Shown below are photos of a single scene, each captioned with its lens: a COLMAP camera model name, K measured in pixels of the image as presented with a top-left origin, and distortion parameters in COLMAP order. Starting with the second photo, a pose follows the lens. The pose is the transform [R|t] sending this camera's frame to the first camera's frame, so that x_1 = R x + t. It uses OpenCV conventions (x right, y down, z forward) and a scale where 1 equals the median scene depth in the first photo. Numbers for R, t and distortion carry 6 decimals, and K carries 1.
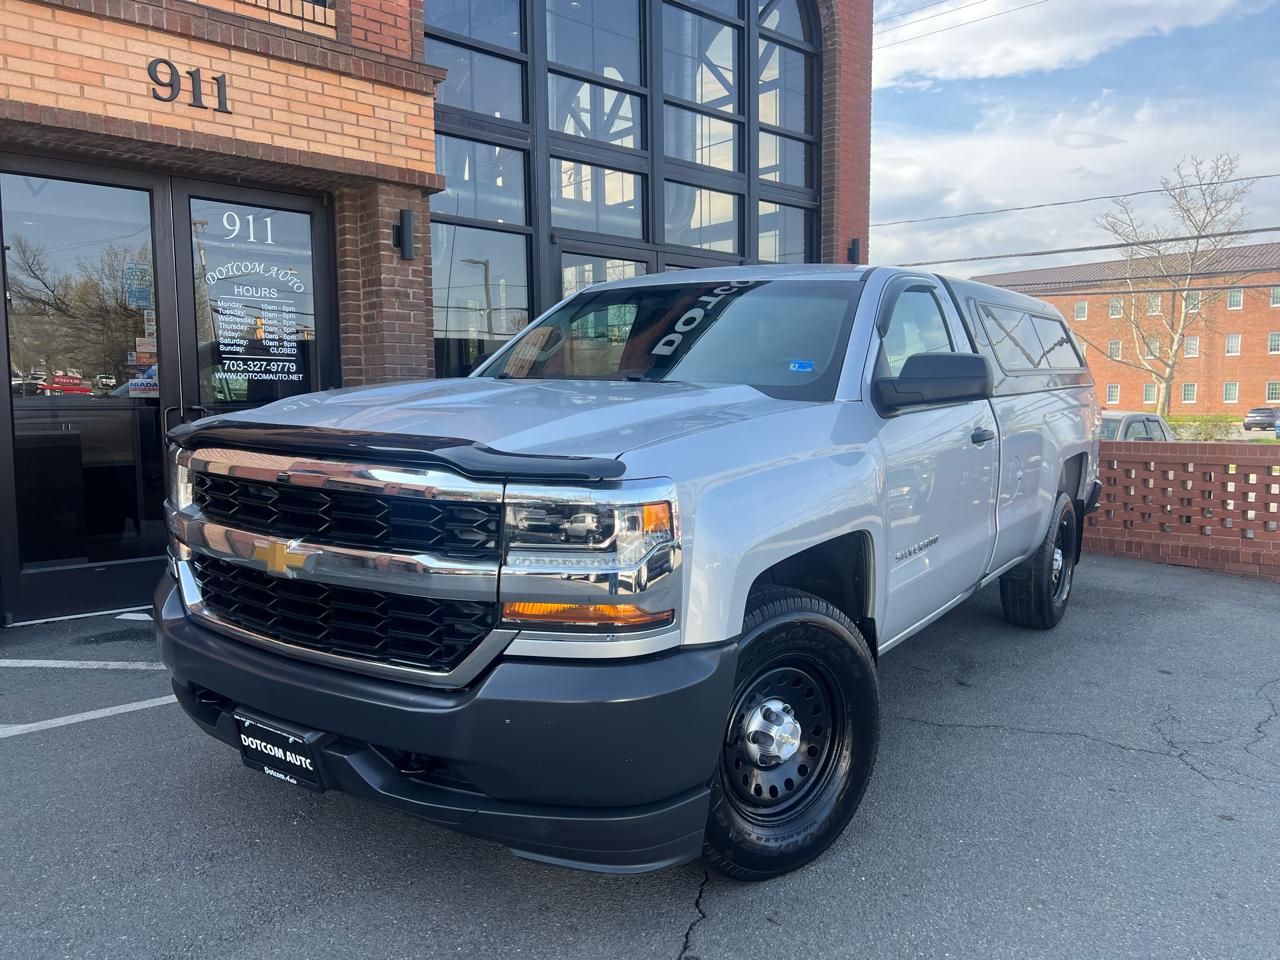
lens RADIAL K [[951.7, 0, 649.2], [0, 951.7, 480.3], [0, 0, 1]] dist [0.042426, -0.042153]
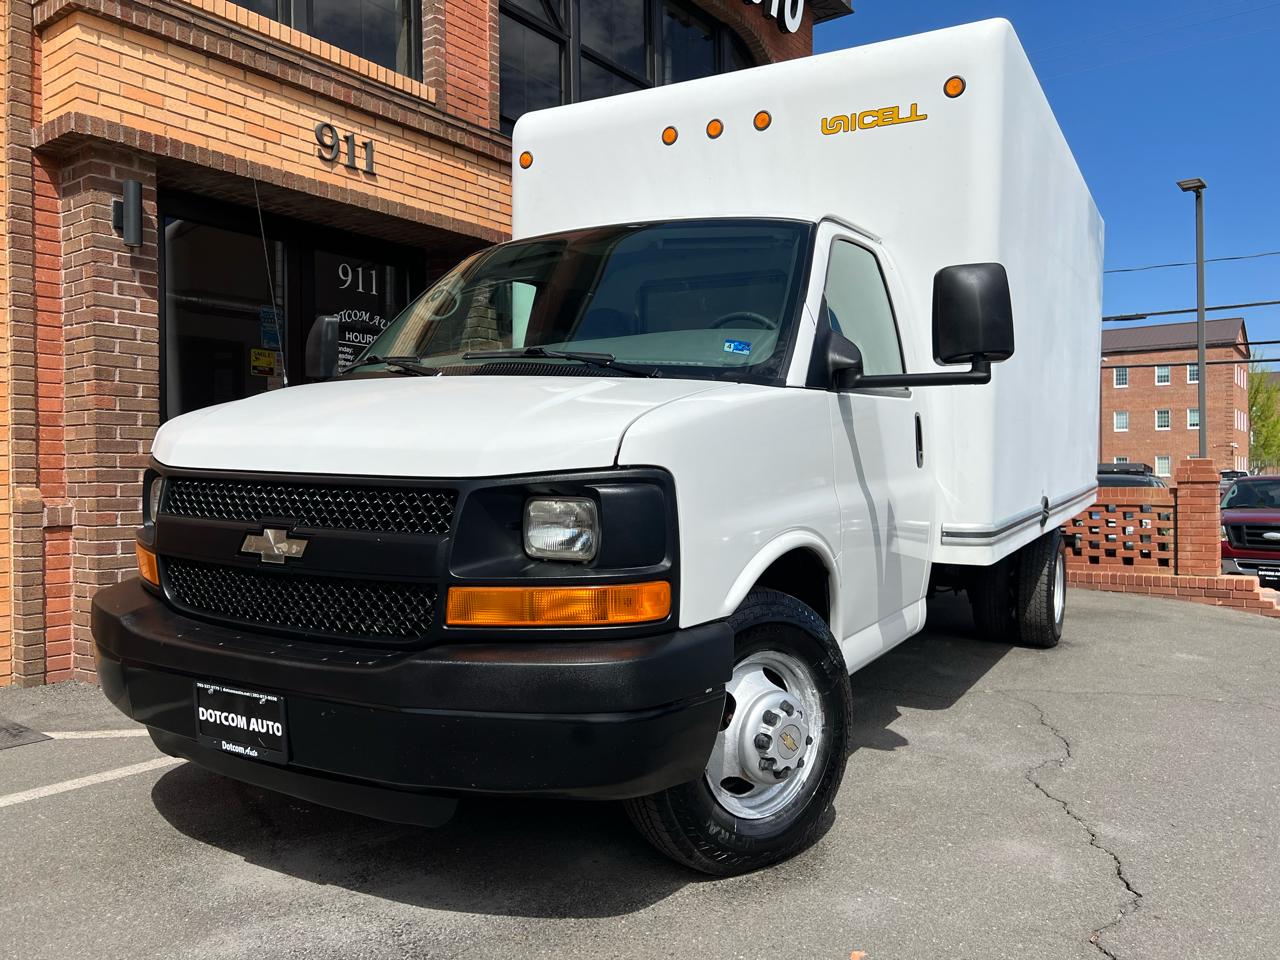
lens RADIAL K [[963.8, 0, 632.7], [0, 963.8, 474.5], [0, 0, 1]] dist [0.025816, -0.002386]
pose [[0.982979, 0.000343, 0.183717, -0.307117], [0.015659, 0.996203, -0.085644, 0.048961], [-0.183049, 0.087063, 0.979241, -0.088171]]
